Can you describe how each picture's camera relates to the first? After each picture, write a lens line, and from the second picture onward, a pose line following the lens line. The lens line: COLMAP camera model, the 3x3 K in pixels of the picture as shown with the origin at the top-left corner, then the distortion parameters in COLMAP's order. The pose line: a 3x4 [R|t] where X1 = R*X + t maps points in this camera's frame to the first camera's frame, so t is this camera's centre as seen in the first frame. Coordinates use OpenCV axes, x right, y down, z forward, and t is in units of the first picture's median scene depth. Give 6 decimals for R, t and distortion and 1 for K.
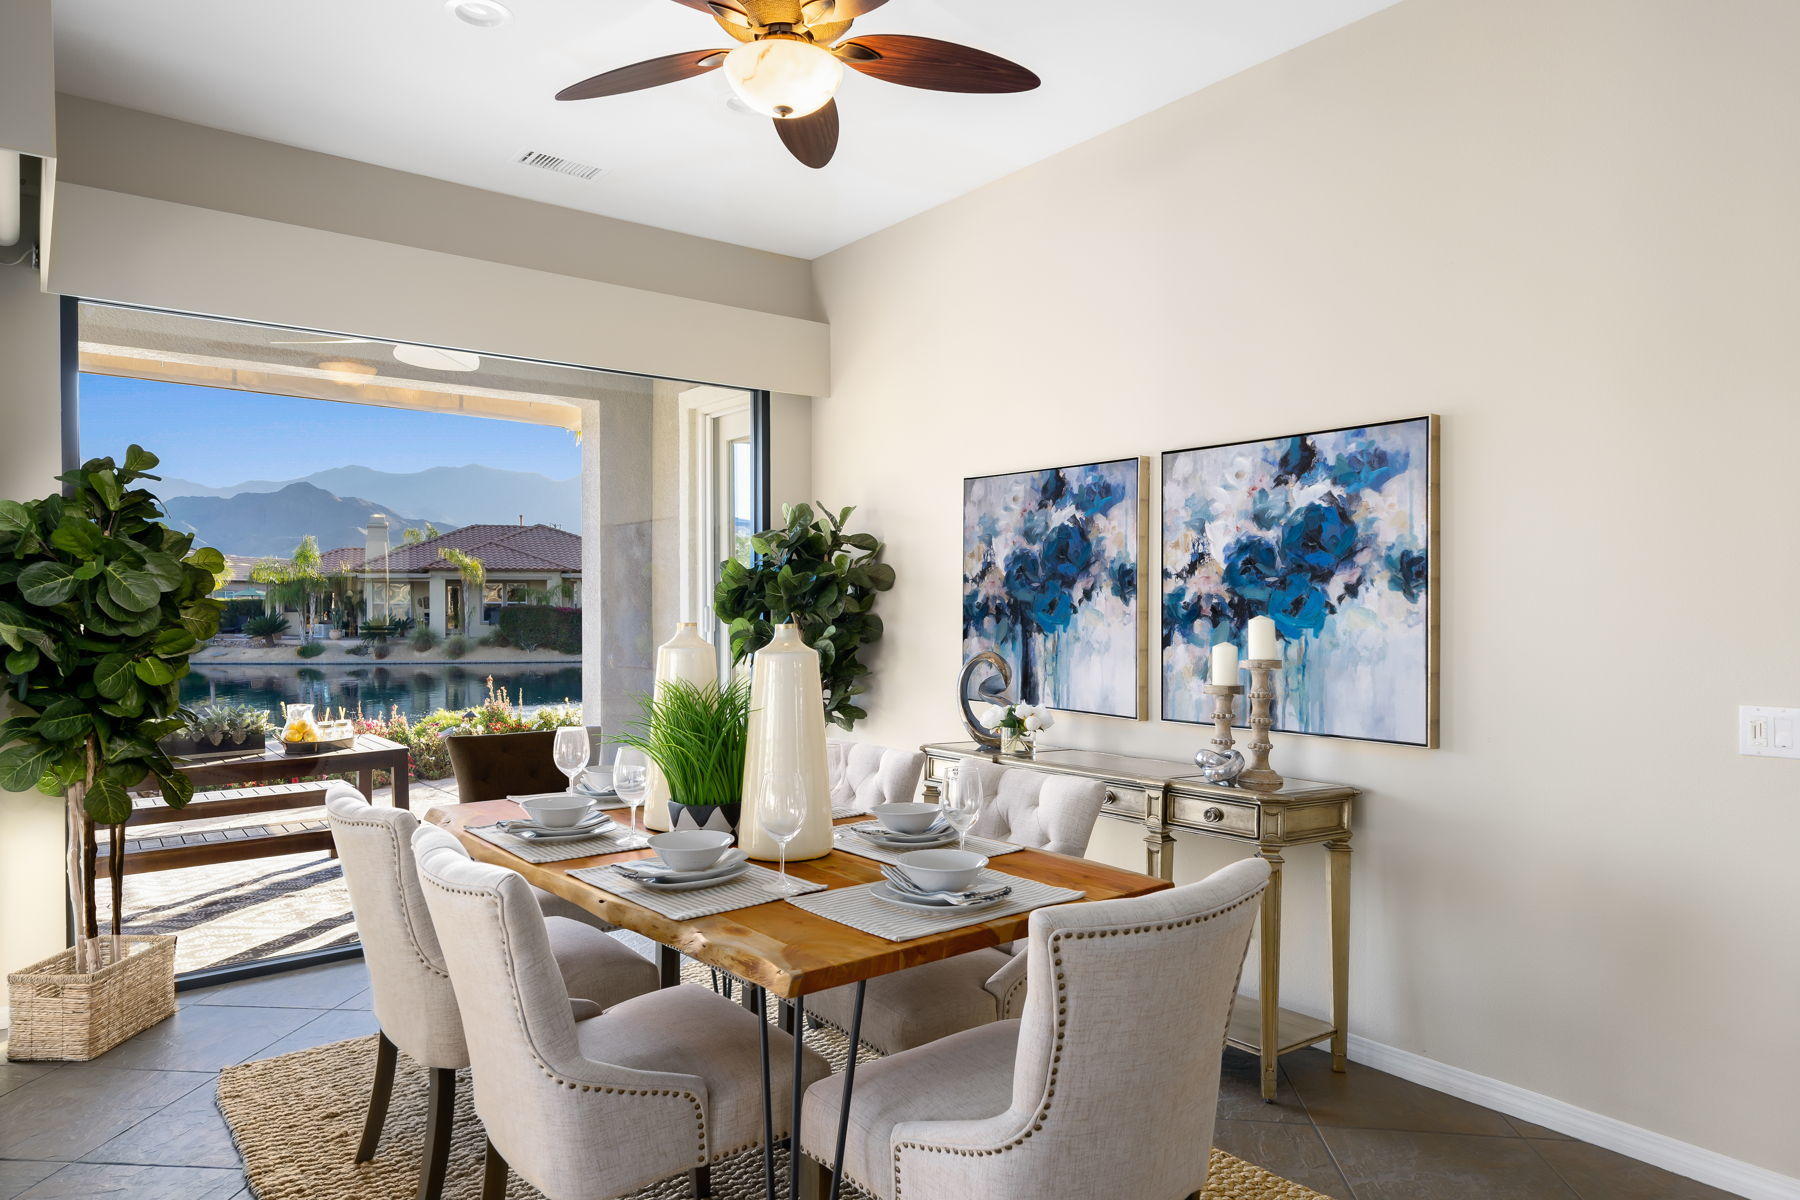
lens RADIAL K [[1147.8, 0, 904.0], [0, 1147.8, 604.2], [0, 0, 1]] dist [0.003558, 0.008319]
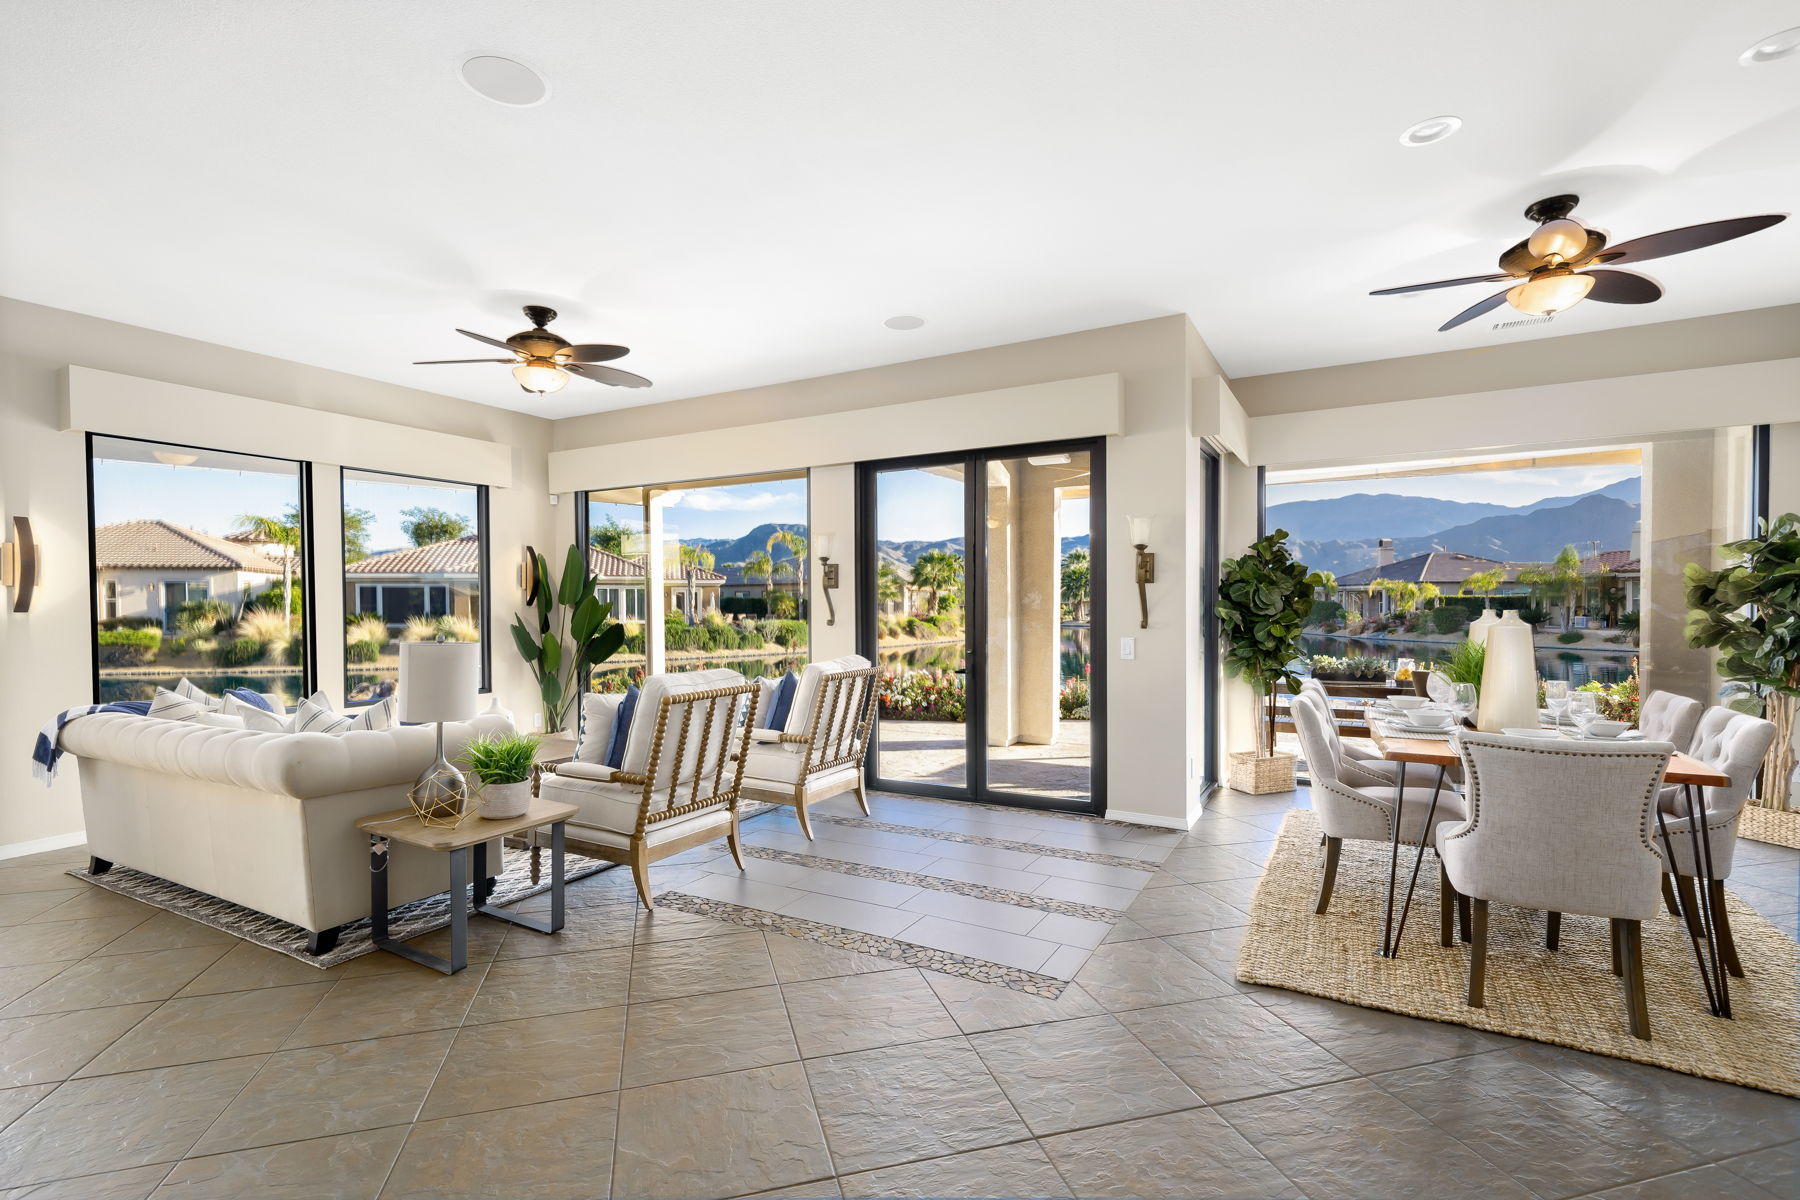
lens RADIAL K [[858.0, 0, 901.7], [0, 858.0, 609.8], [0, 0, 1]] dist [0.016331, 0.001314]
pose [[0.402185, 0.007610, -0.915527, 0.400597], [0.002551, 0.999952, 0.009433, 0.000335], [0.915555, -0.006129, 0.402147, -0.235952]]
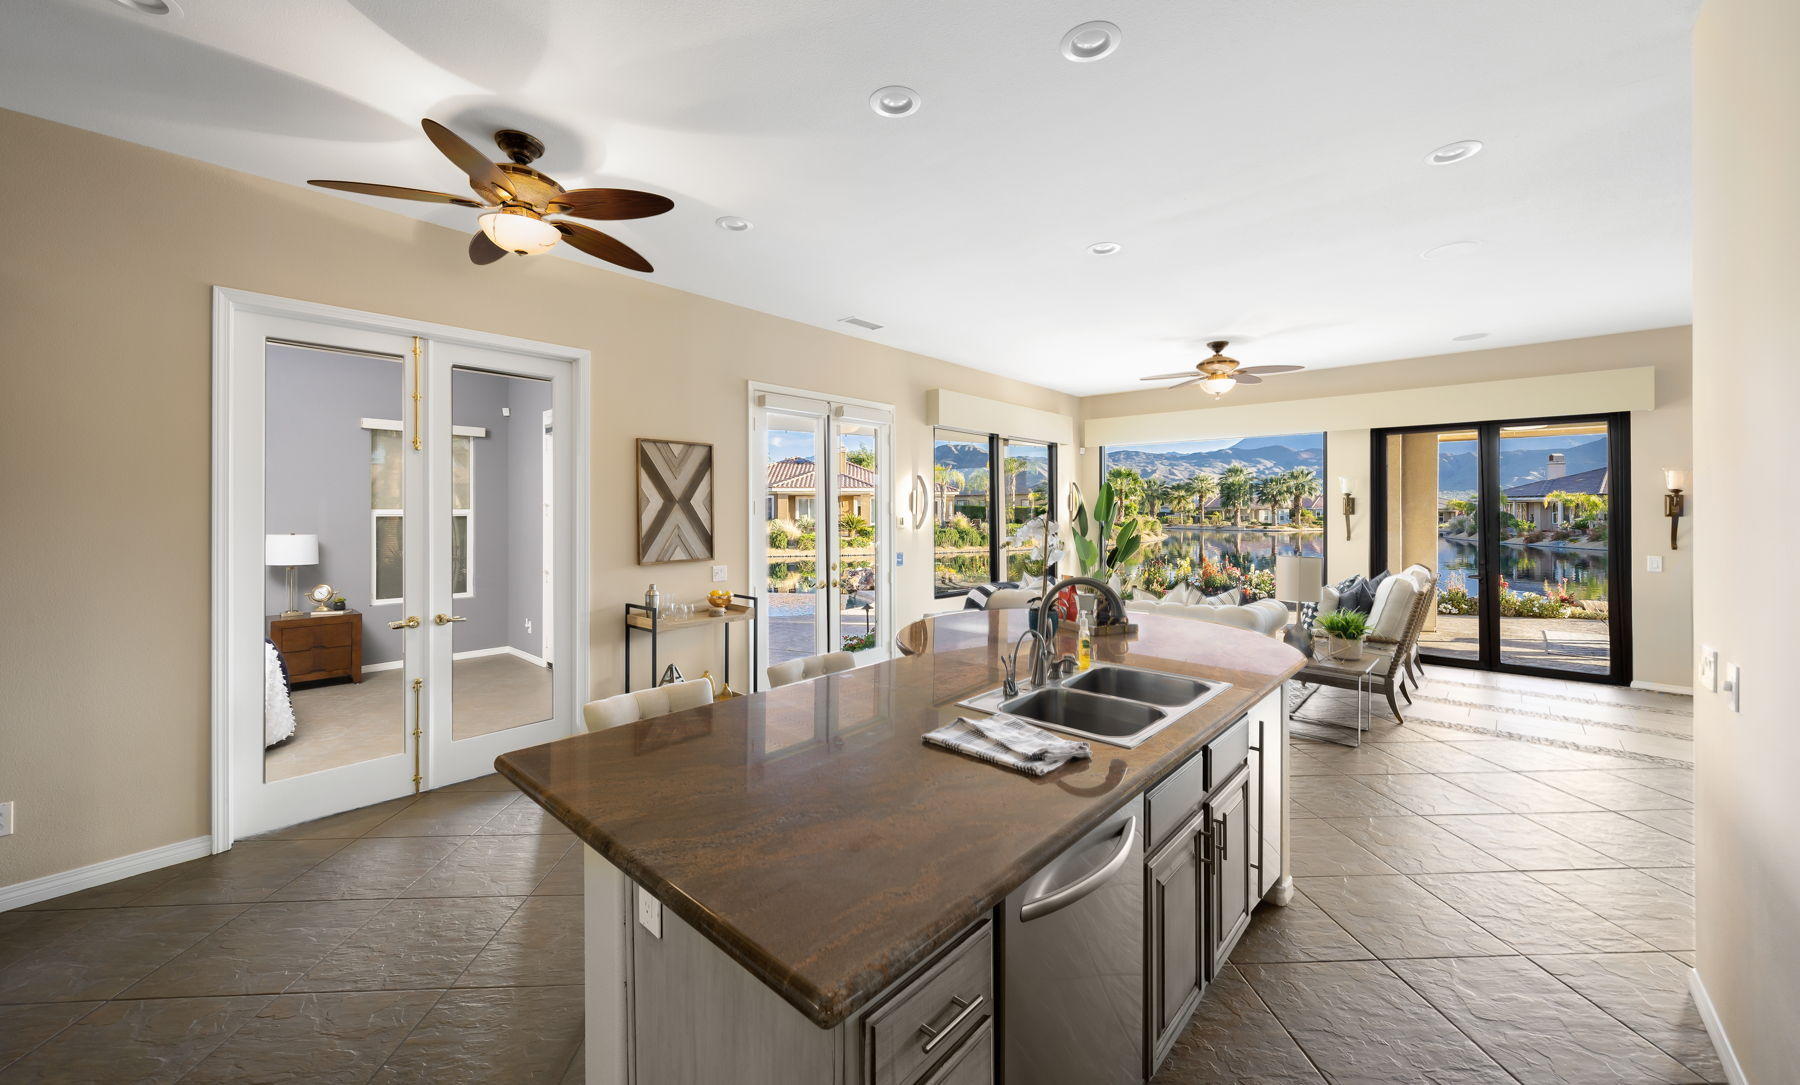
lens RADIAL K [[698.4, 0, 898.9], [0, 698.4, 506.6], [0, 0, 1]] dist [0.015028, 0.000272]
pose [[0.202224, 0.000160, -0.979339, 0.469583], [-0.002679, 0.999996, -0.000389, -0.031869], [0.979336, 0.002702, 0.202224, -1.023965]]
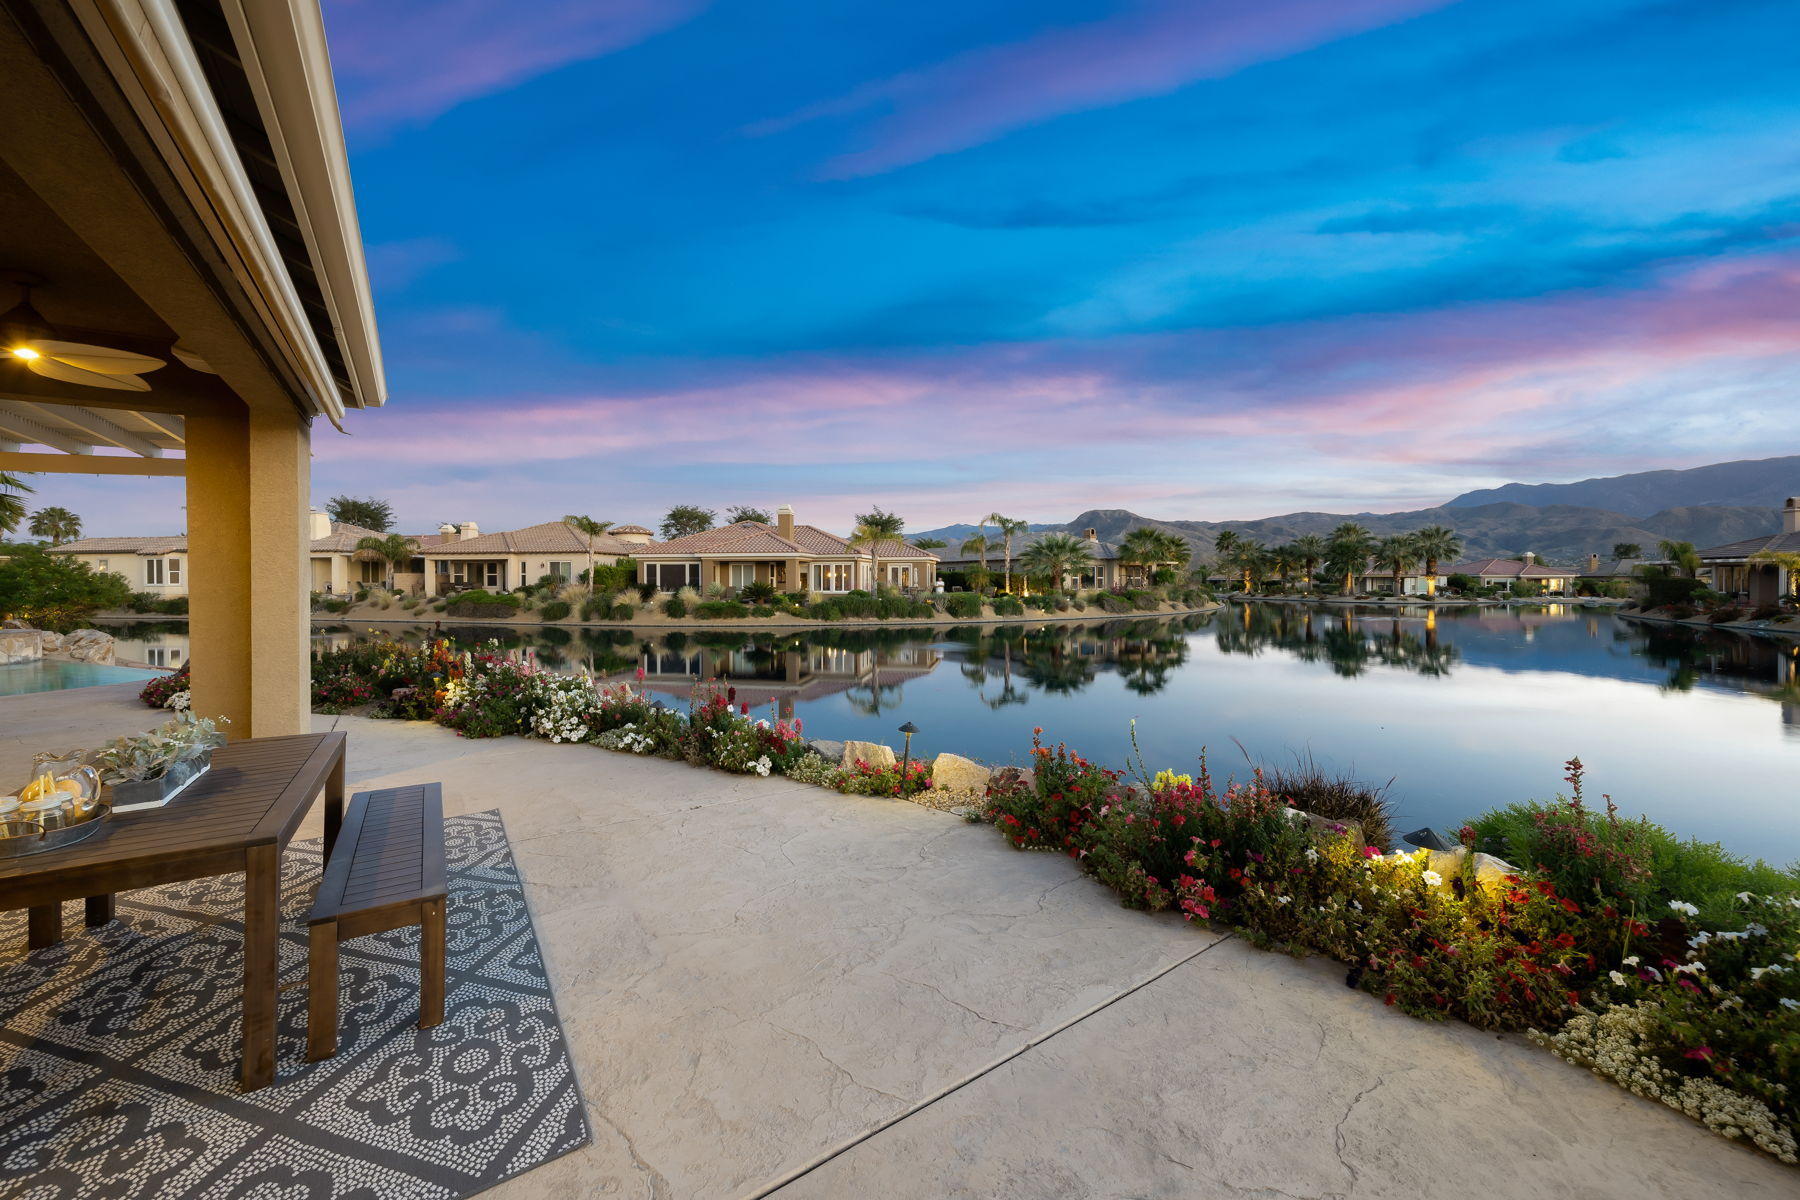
lens RADIAL K [[683.1, 0, 904.5], [0, 683.1, 592.0], [0, 0, 1]] dist [-0.001201, 0.000009]
pose [[-0.039489, 0.024424, -0.998921, -0.306512], [-0.001191, 0.999699, 0.024490, -0.011988], [0.999219, 0.002156, -0.039448, 1.678396]]
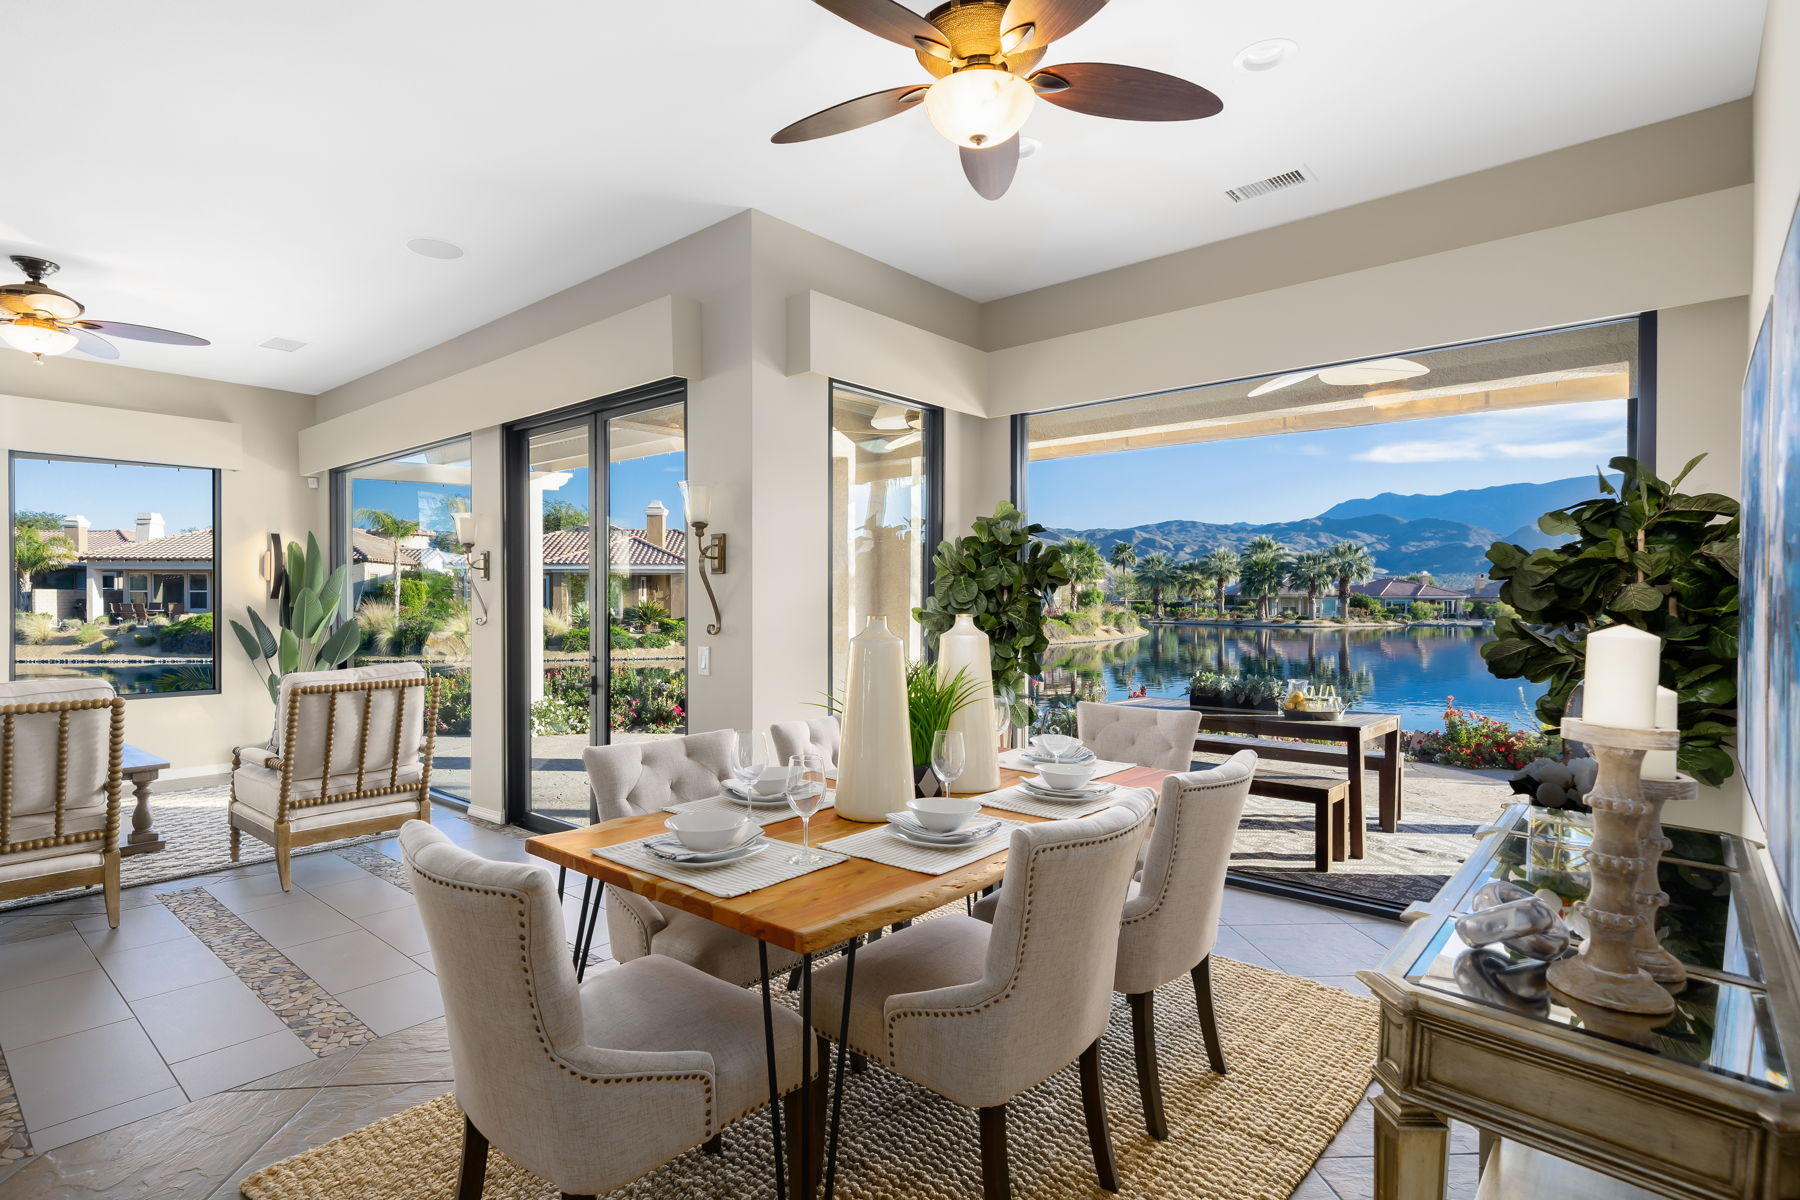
lens RADIAL K [[939.0, 0, 906.1], [0, 939.0, 614.8], [0, 0, 1]] dist [0.006595, 0.001590]
pose [[0.216861, 0.019562, -0.976007, 0.467842], [-0.003010, 0.999808, 0.019370, 0.004822], [0.976198, -0.001262, 0.216878, 0.421649]]
